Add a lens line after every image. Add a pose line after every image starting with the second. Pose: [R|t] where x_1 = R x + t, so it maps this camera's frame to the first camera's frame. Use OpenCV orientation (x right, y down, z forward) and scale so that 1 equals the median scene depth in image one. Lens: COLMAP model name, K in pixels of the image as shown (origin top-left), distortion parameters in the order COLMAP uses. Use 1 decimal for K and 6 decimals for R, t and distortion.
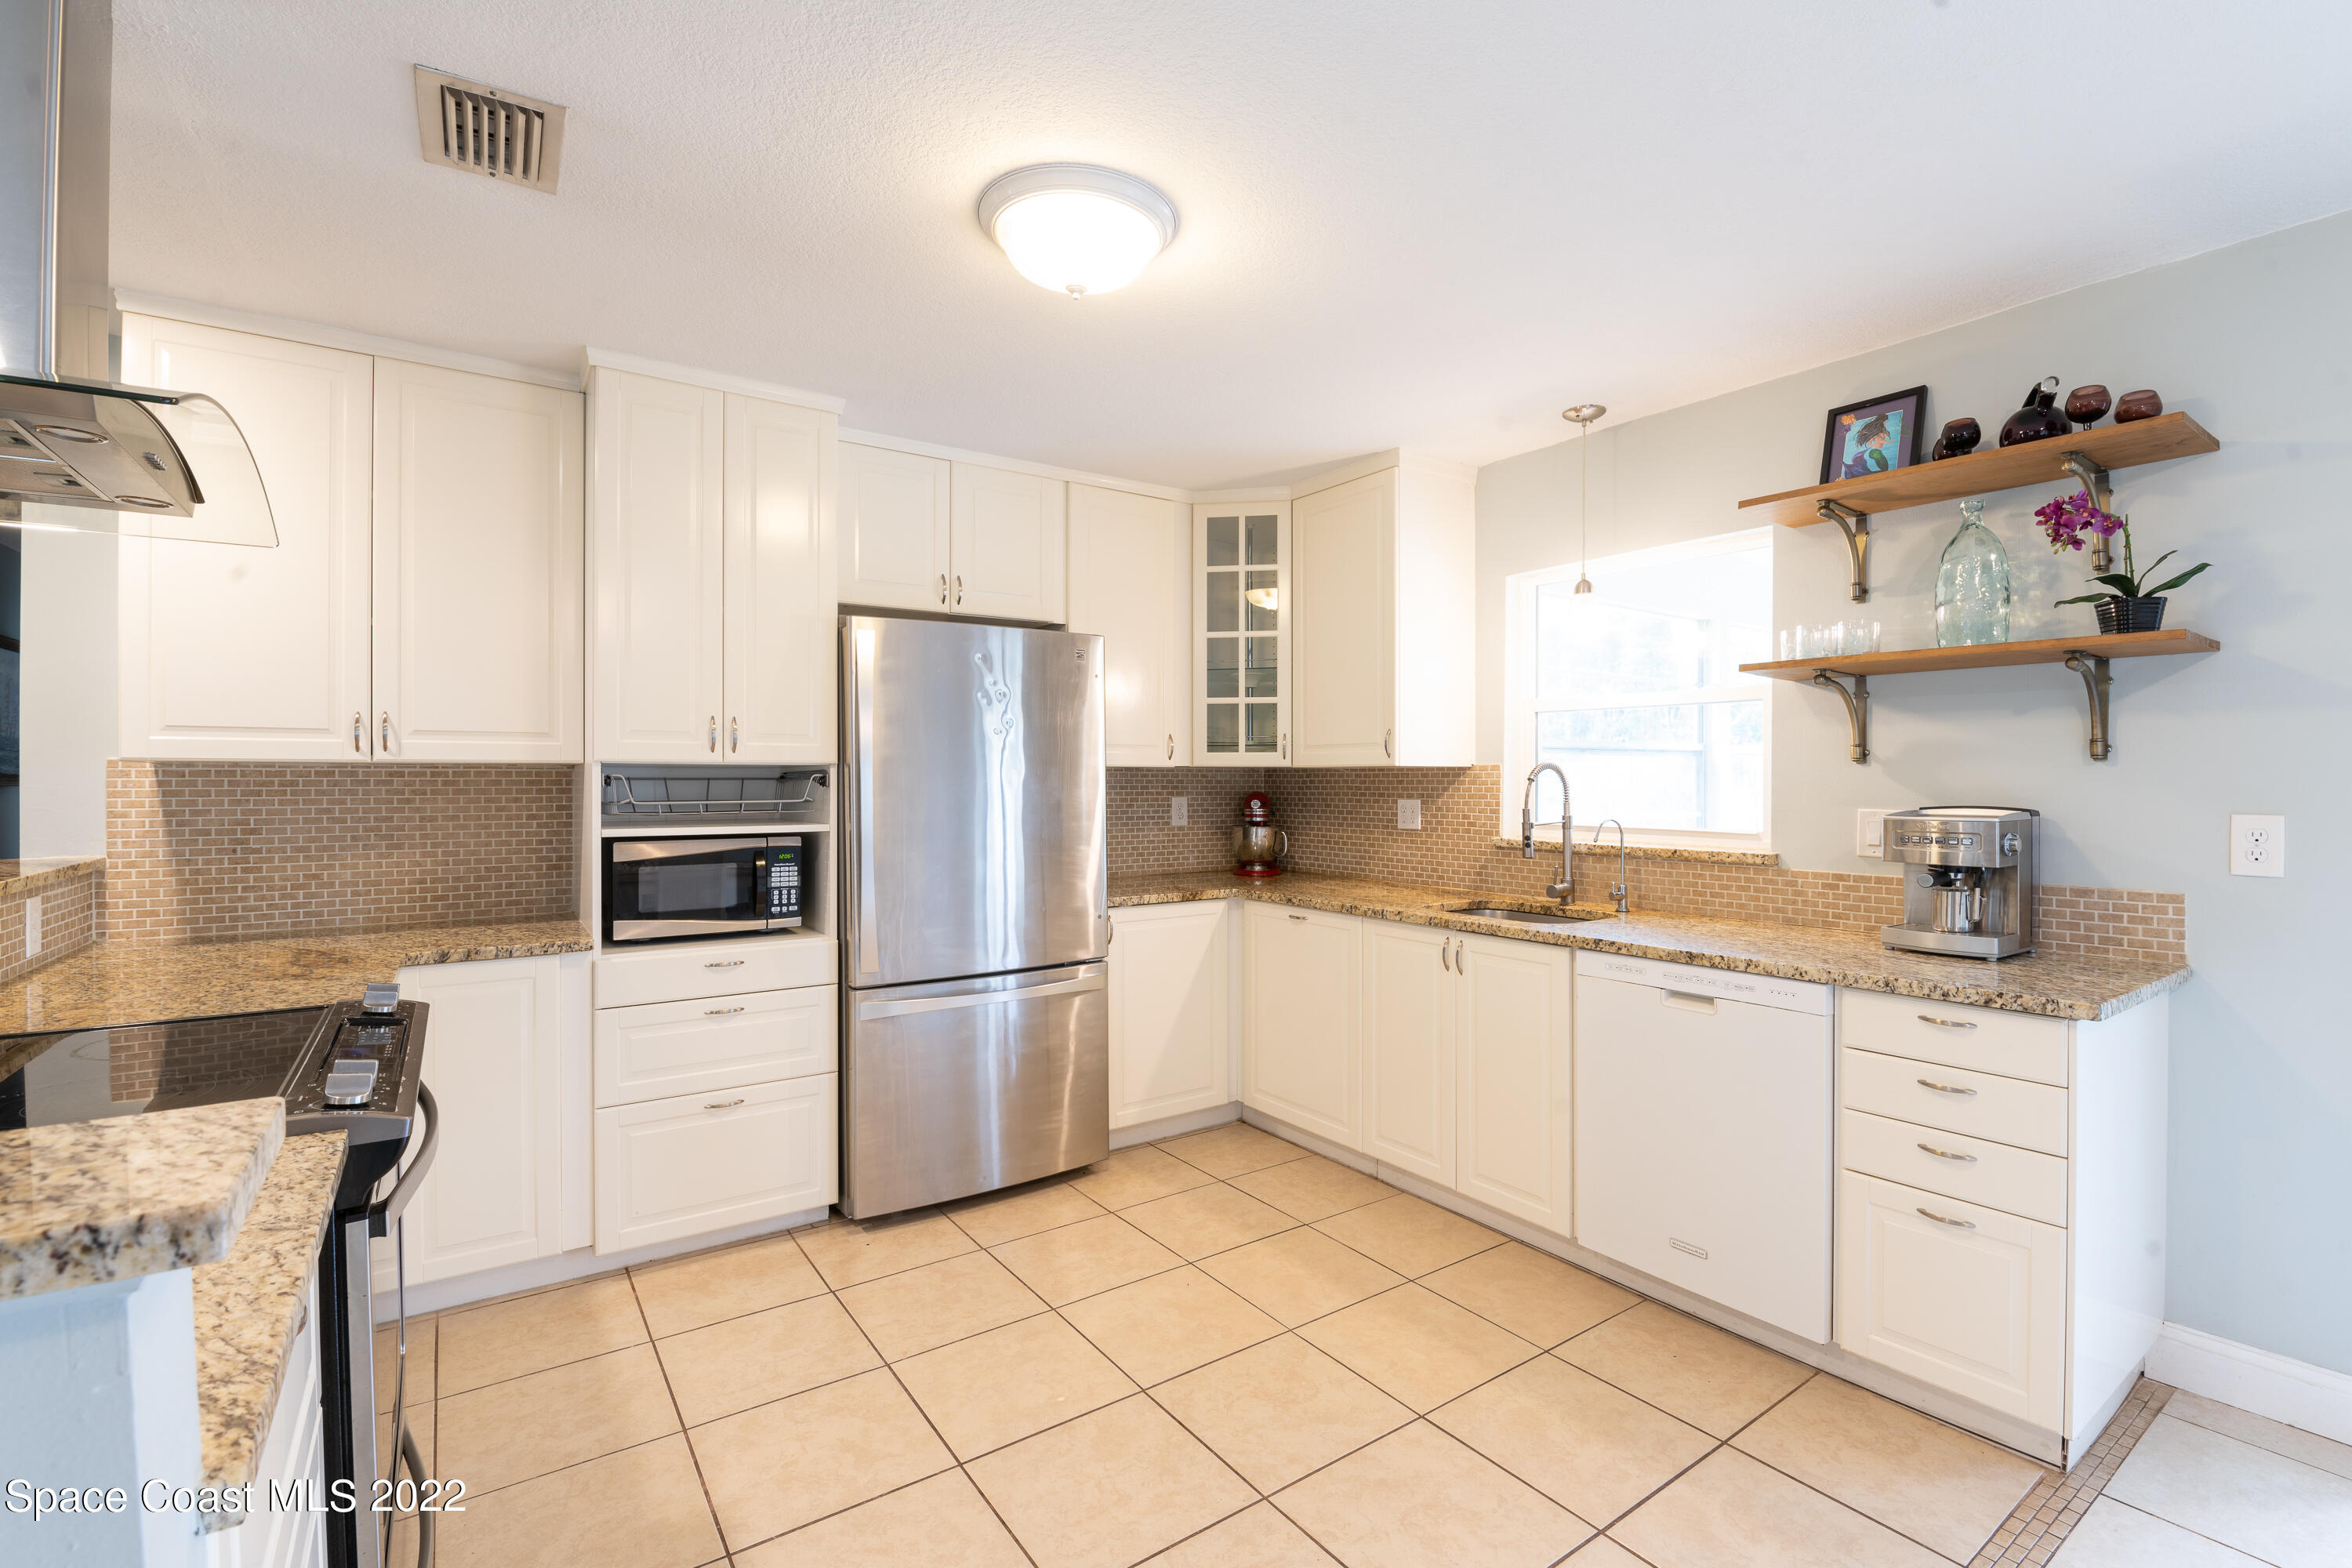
lens RADIAL K [[1049.7, 0, 1191.2], [0, 1049.7, 783.4], [0, 0, 1]] dist [-0.002715, -0.000649]
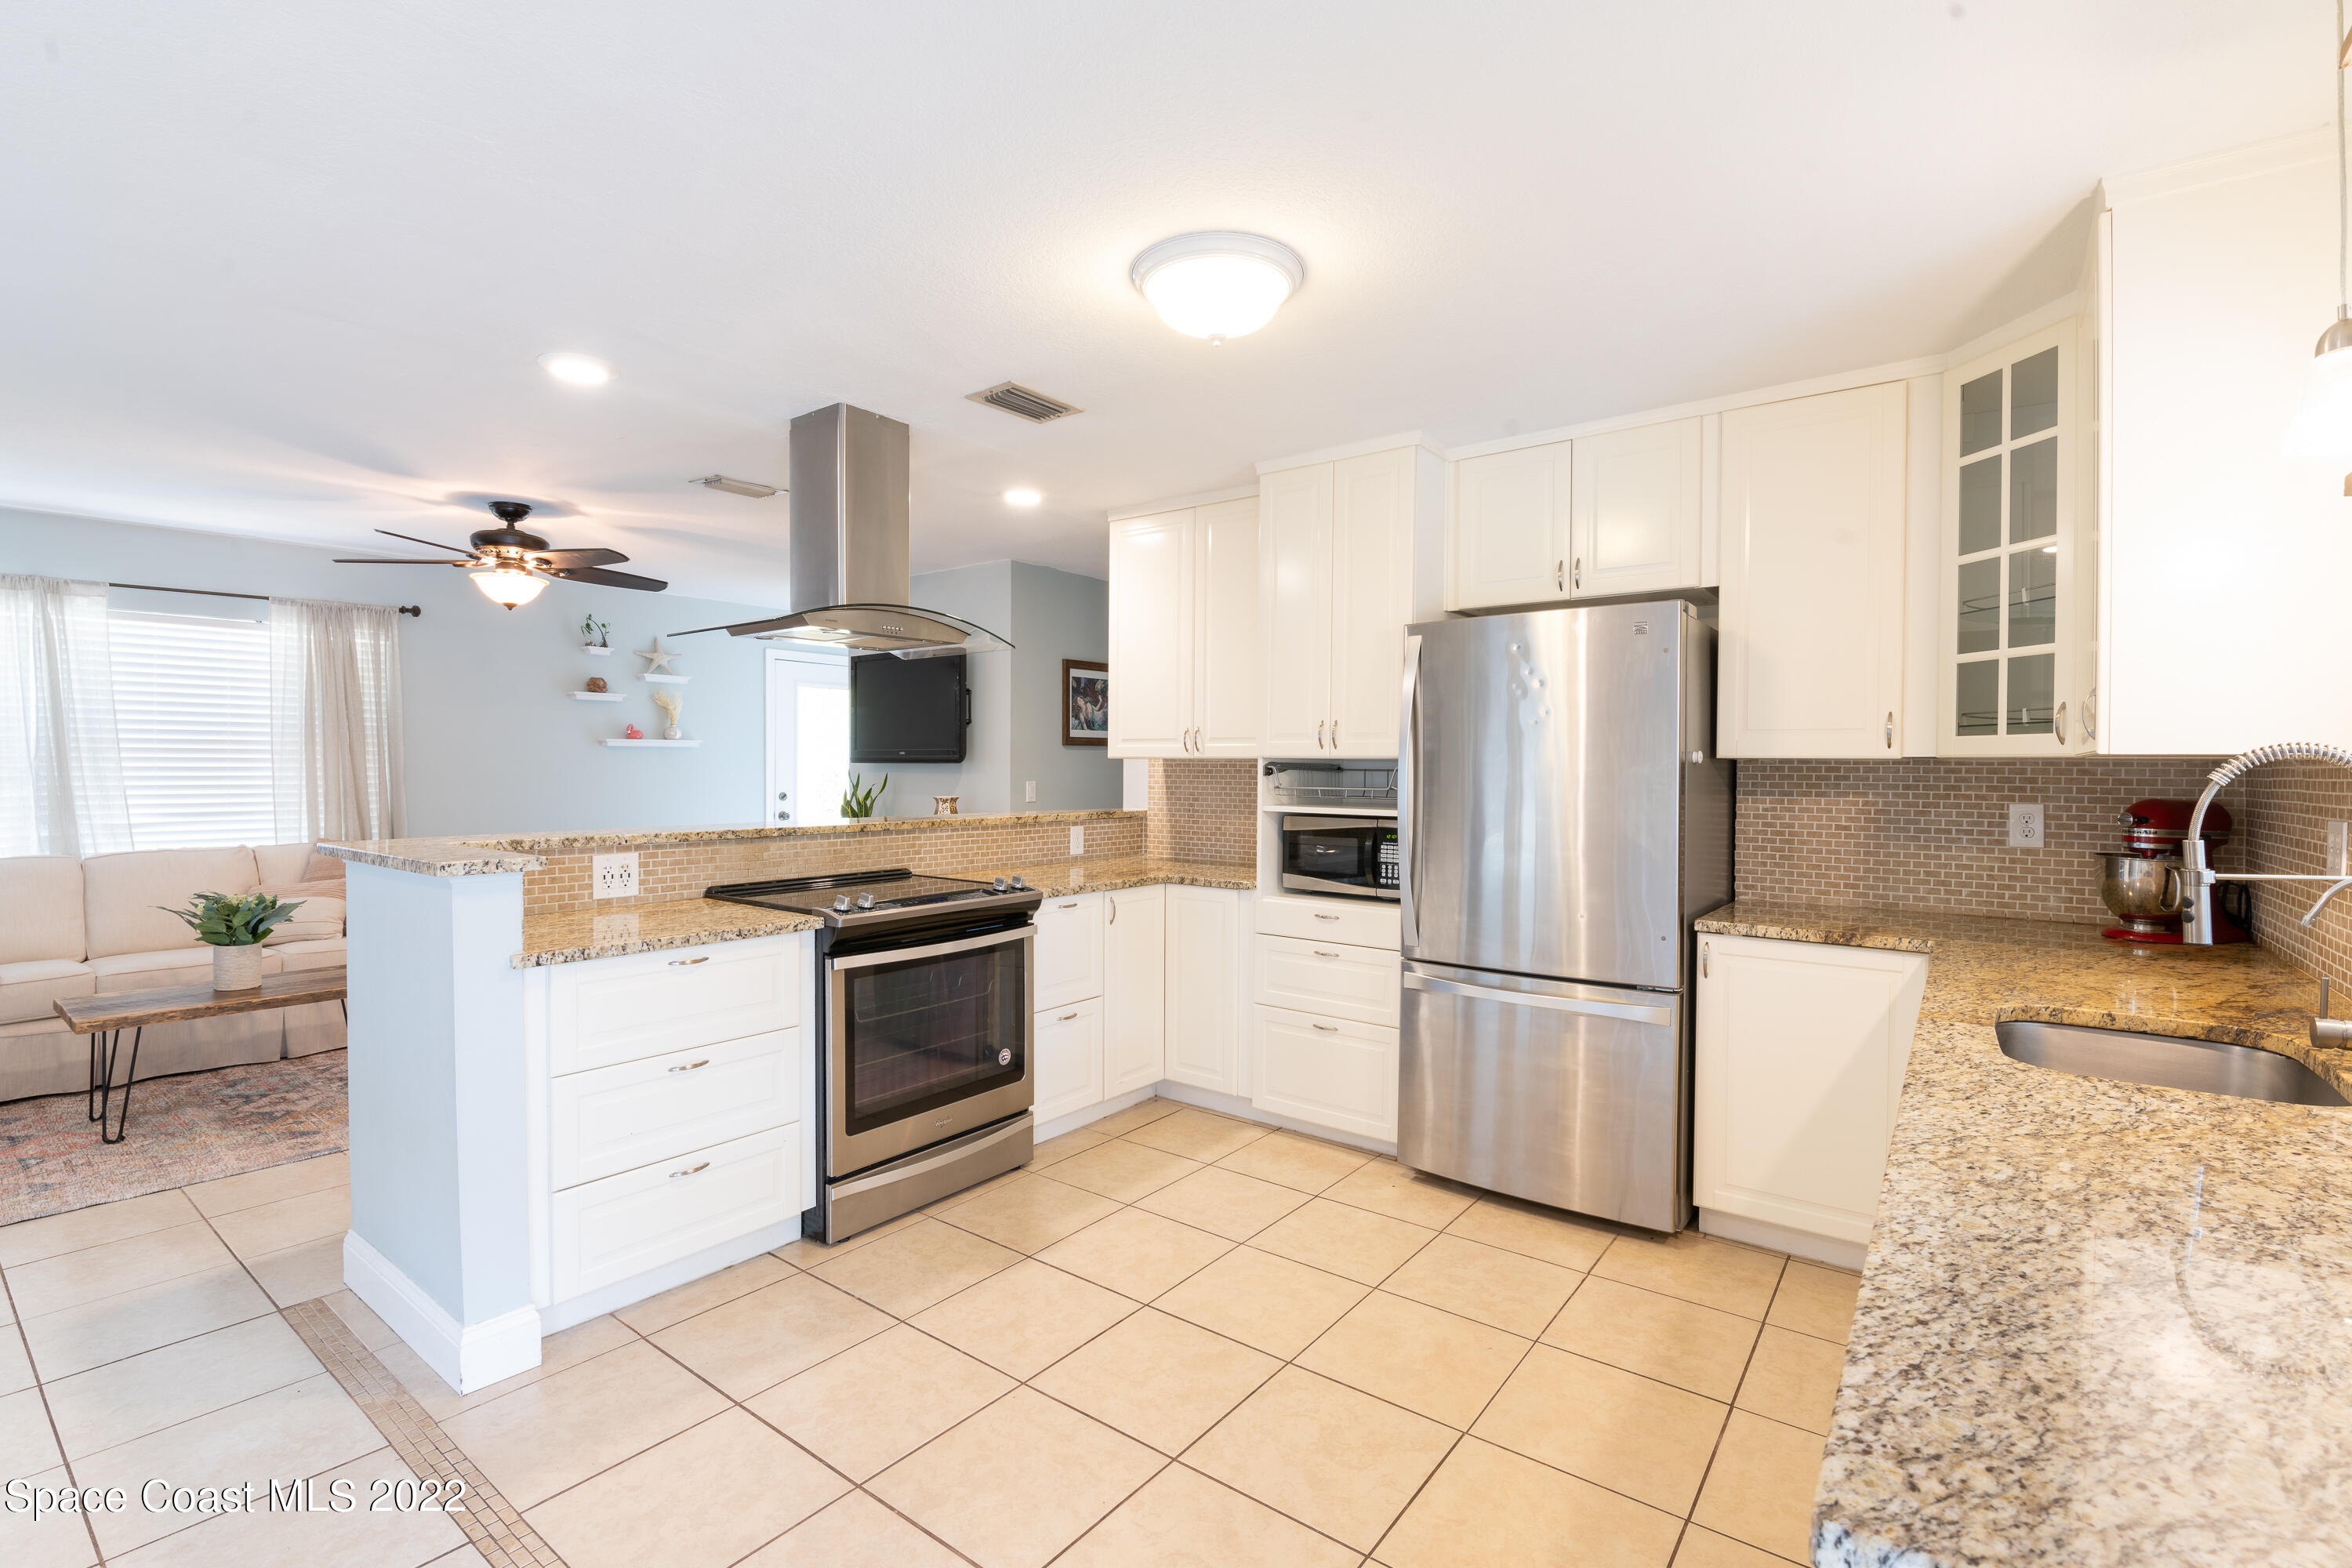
lens RADIAL K [[1049.7, 0, 1188.6], [0, 1049.7, 779.0], [0, 0, 1]] dist [-0.002715, -0.000649]
pose [[0.298083, 0.012805, -0.954454, 0.569413], [-0.013102, 0.999871, 0.009323, -0.002288], [0.954450, 0.009726, 0.298212, 0.373513]]
